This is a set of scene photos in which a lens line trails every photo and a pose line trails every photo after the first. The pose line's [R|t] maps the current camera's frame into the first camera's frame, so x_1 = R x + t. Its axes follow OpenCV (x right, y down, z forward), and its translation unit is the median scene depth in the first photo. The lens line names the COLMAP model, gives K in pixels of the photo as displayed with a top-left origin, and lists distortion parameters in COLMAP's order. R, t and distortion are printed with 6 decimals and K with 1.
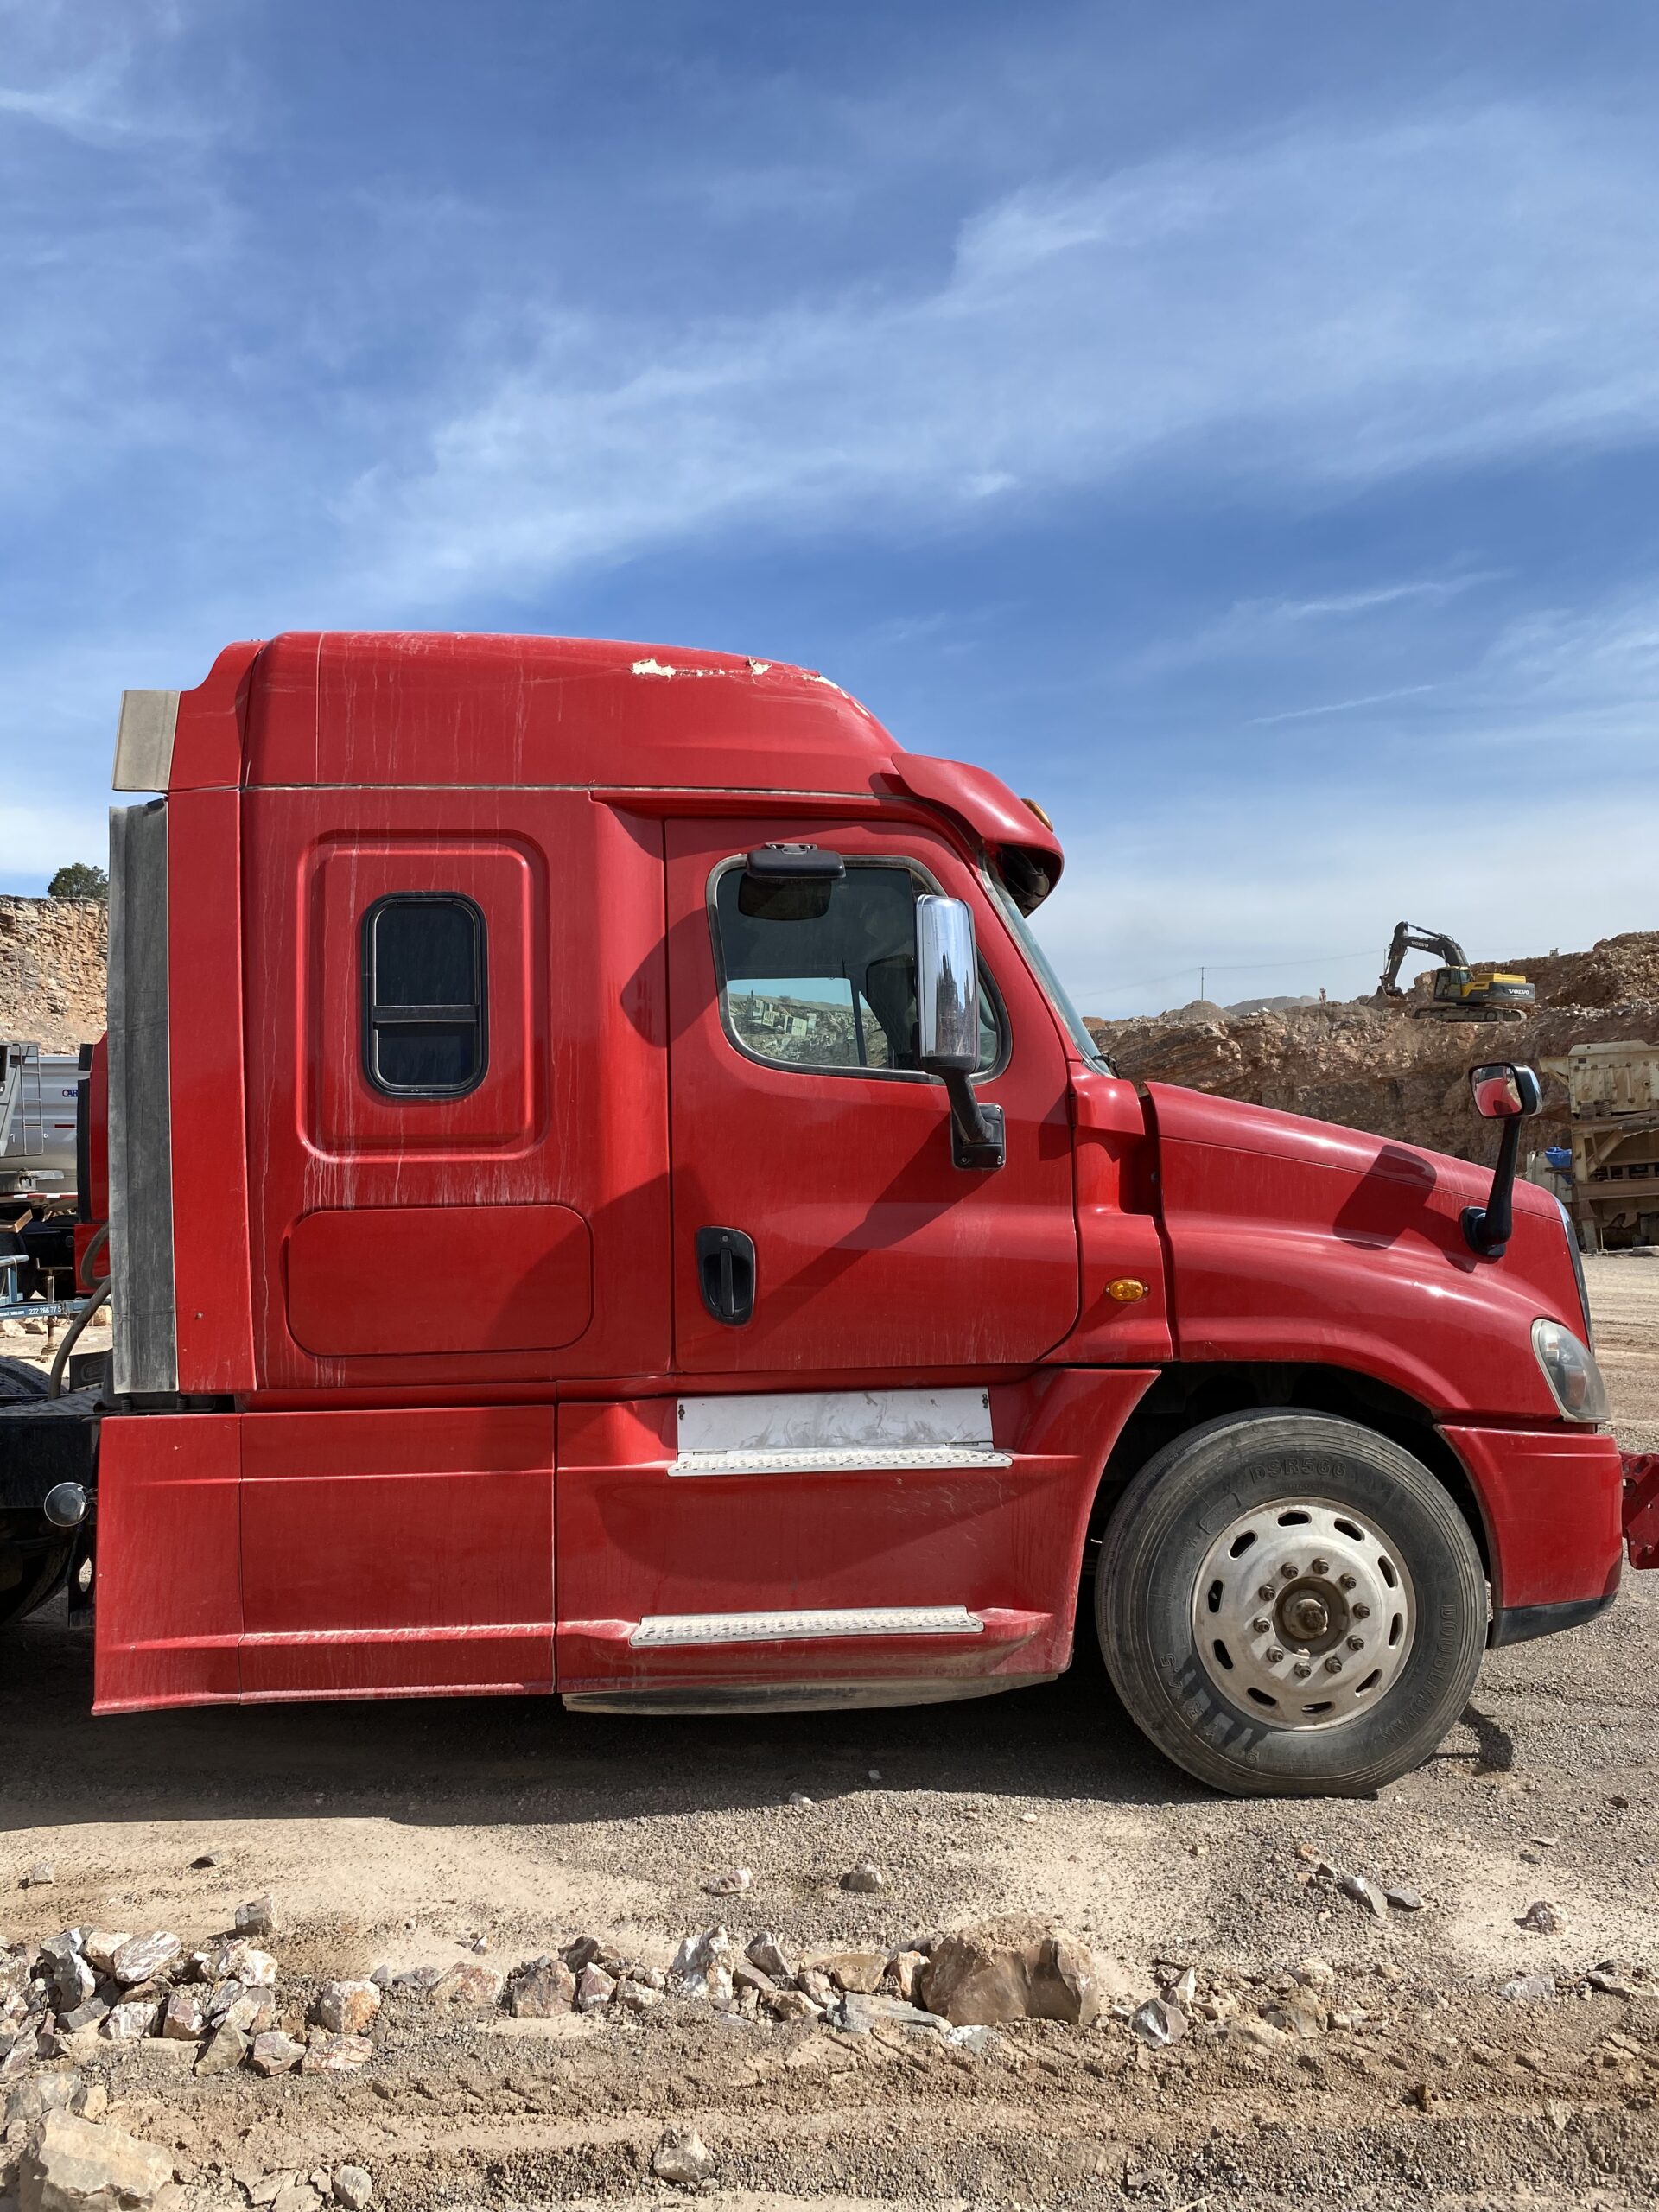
lens RADIAL K [[1669.7, 0, 819.8], [0, 1669.7, 1114.4], [0, 0, 1]] dist [0.012375, -0.006196]
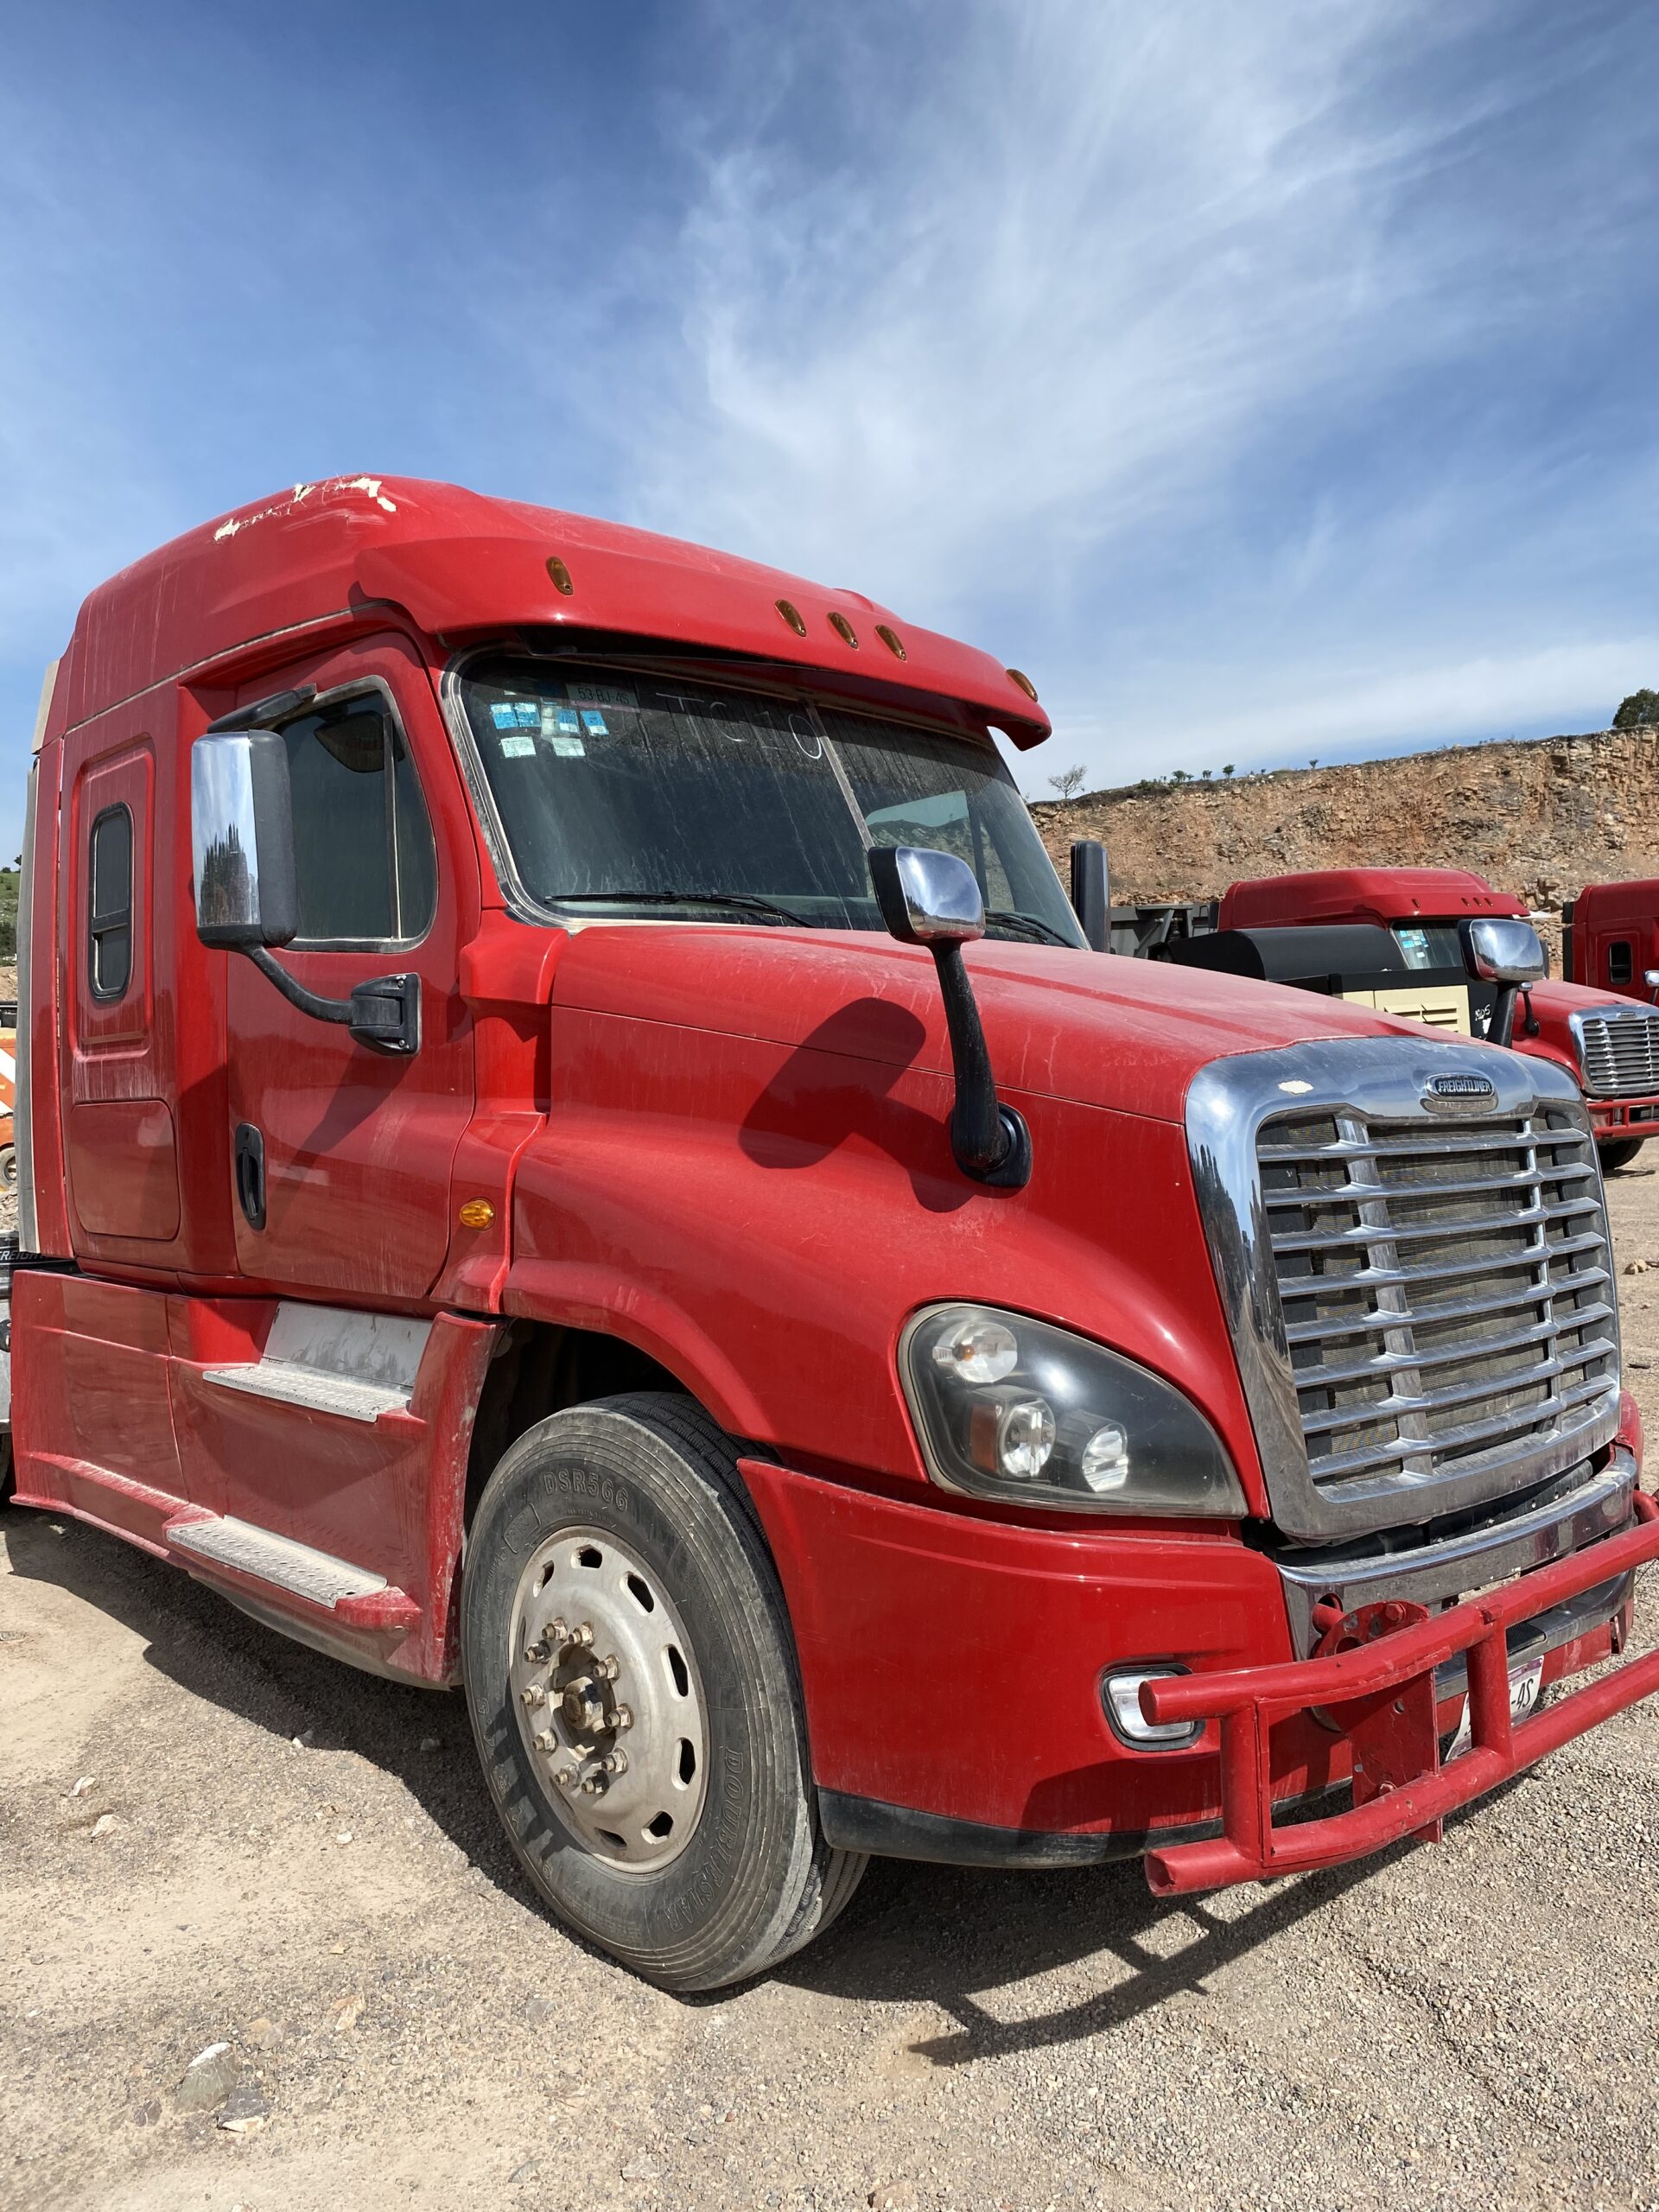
lens RADIAL K [[1669.7, 0, 830.1], [0, 1669.7, 1109.3], [0, 0, 1]] dist [0.012375, -0.006196]
pose [[0.632933, 0.006397, -0.774180, 0.870207], [0.065978, 0.995882, 0.062170, 0.022246], [0.771390, -0.090428, 0.629905, 0.658071]]
